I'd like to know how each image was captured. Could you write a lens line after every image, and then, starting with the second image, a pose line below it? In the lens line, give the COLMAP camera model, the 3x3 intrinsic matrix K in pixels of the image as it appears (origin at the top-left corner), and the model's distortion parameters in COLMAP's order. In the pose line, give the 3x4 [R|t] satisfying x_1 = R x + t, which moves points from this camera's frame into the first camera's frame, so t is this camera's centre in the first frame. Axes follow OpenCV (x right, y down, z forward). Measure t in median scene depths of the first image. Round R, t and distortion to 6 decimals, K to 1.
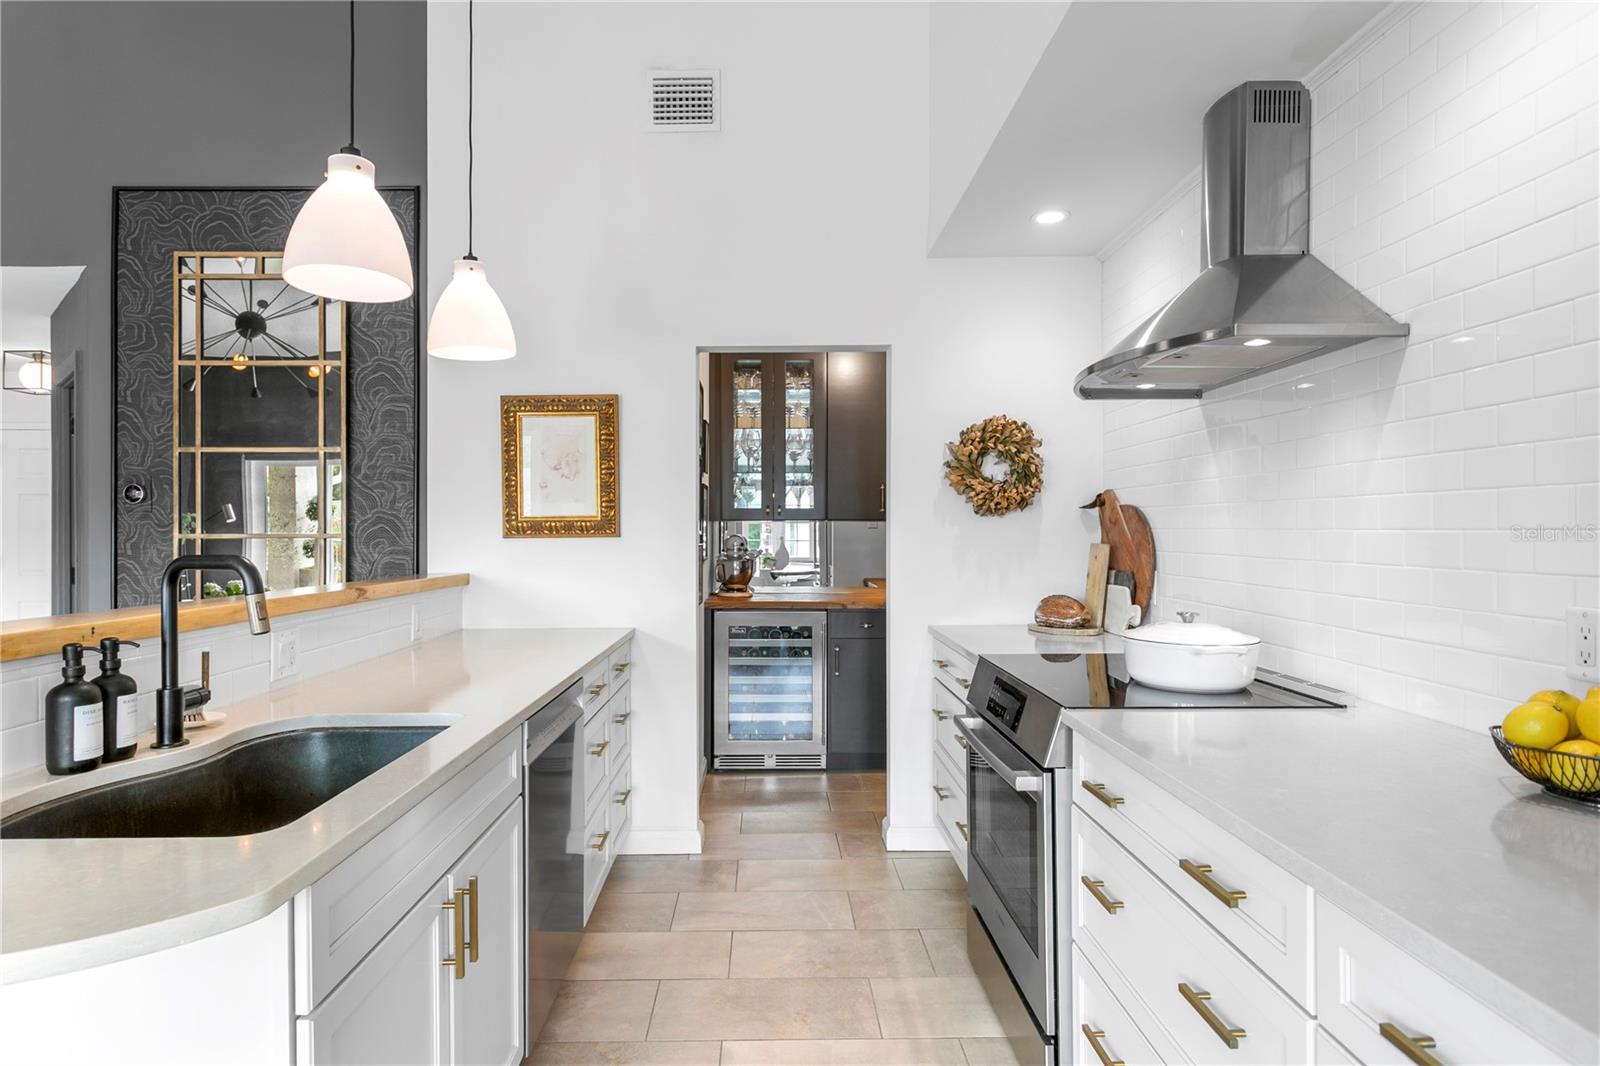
lens RADIAL K [[869.9, 0, 770.8], [0, 869.9, 528.5], [0, 0, 1]] dist [-0.000117, 0.000562]
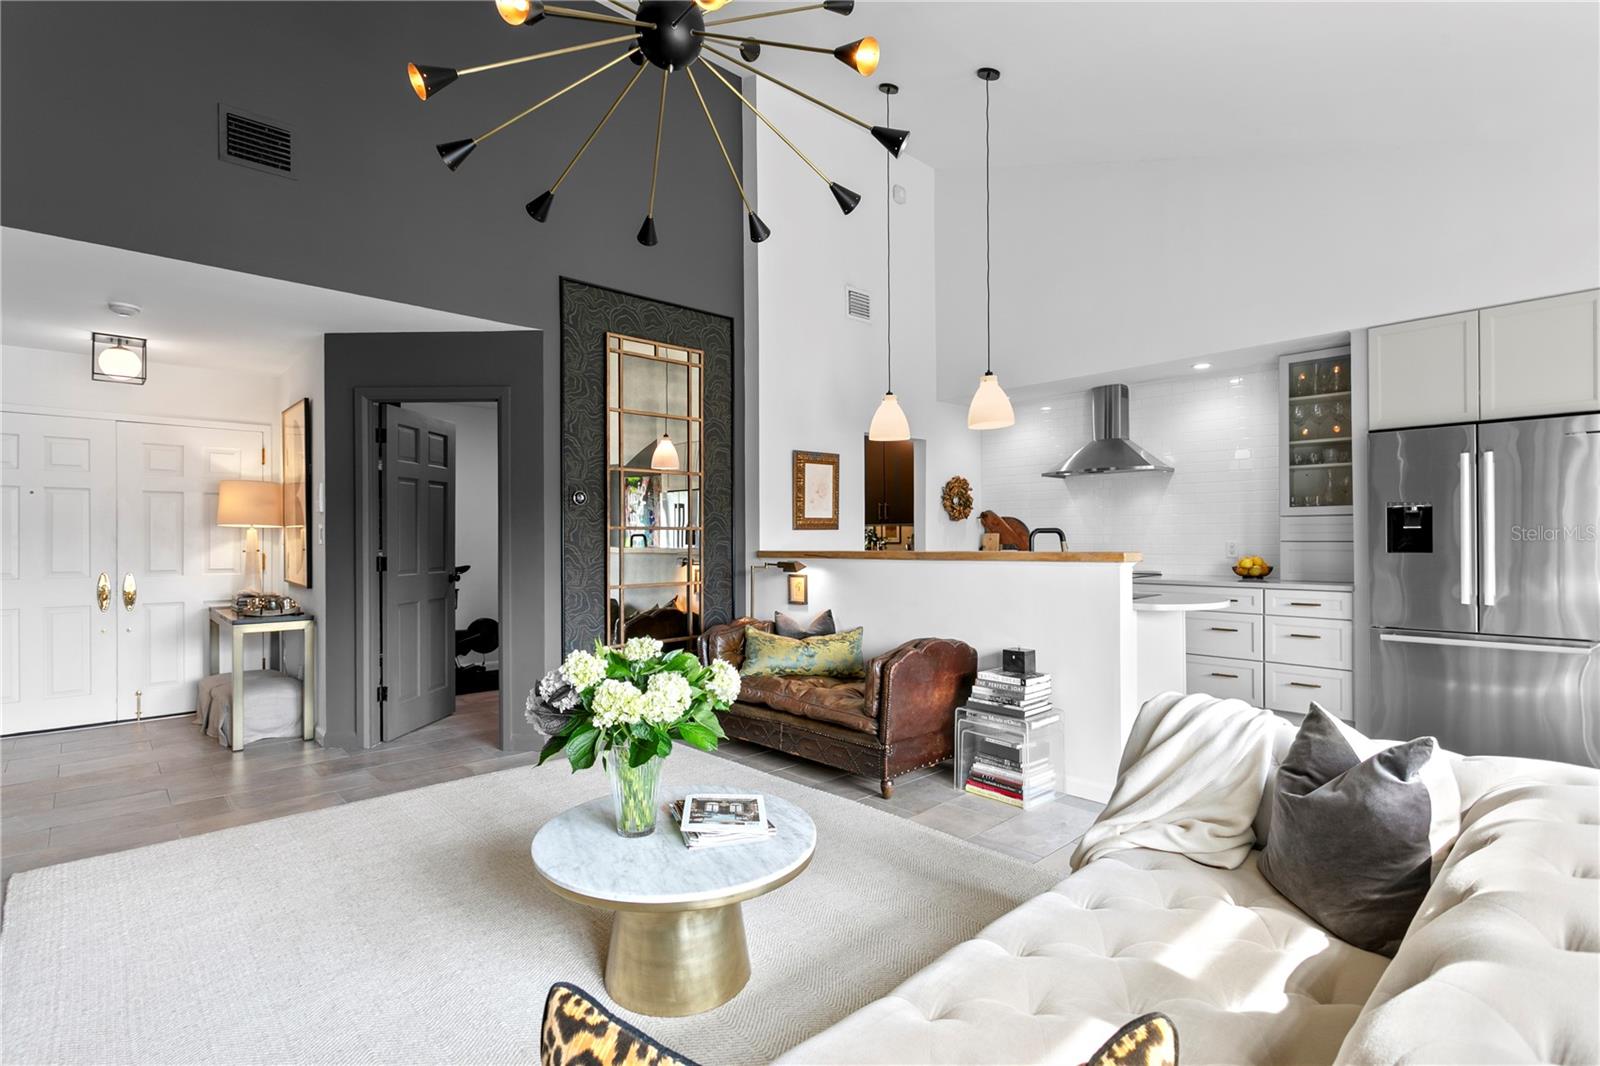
lens RADIAL K [[770.7, 0, 774.4], [0, 770.7, 537.1], [0, 0, 1]] dist [0.001423, 0.001098]
pose [[0.741514, -0.001240, 0.670937, -1.340616], [0.002650, 0.999996, -0.001081, 0.025953], [-0.670933, 0.002580, 0.741514, -0.140397]]
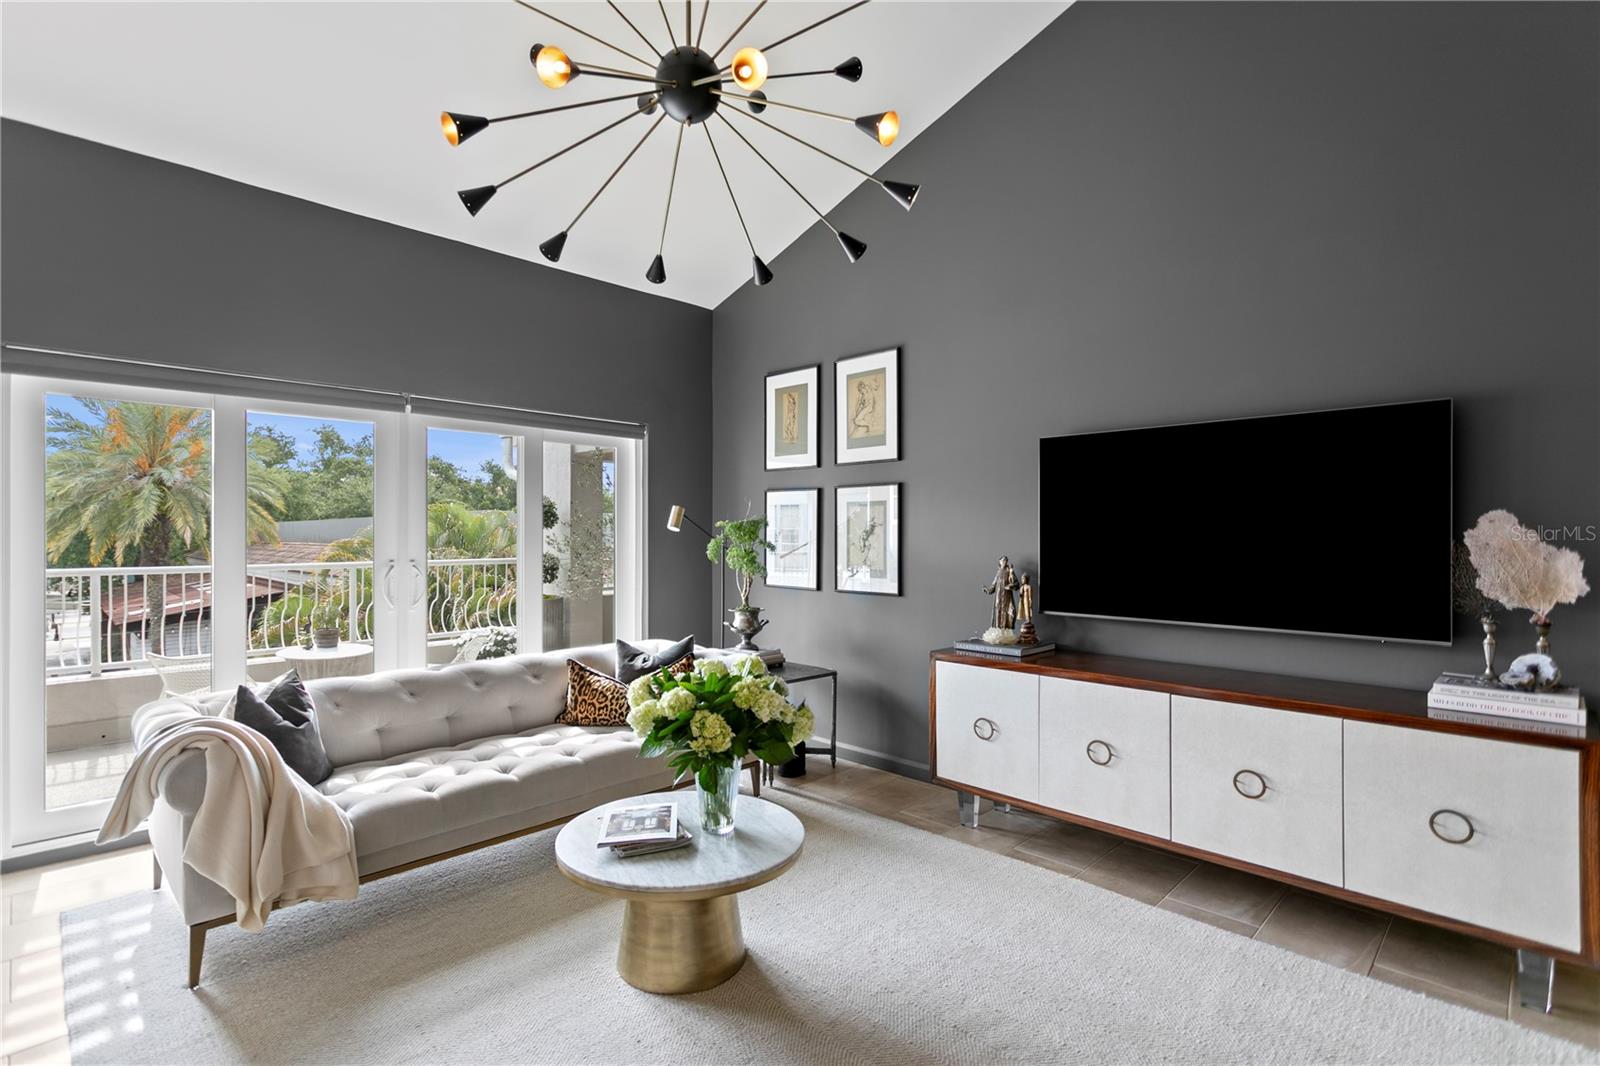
lens RADIAL K [[755.2, 0, 770.8], [0, 755.2, 529.4], [0, 0, 1]] dist [0.000698, 0.000556]
pose [[-0.712562, -0.004345, -0.701596, -0.587026], [0.001304, 0.999971, -0.007517, -0.008934], [0.701608, -0.006271, -0.712535, 0.879244]]
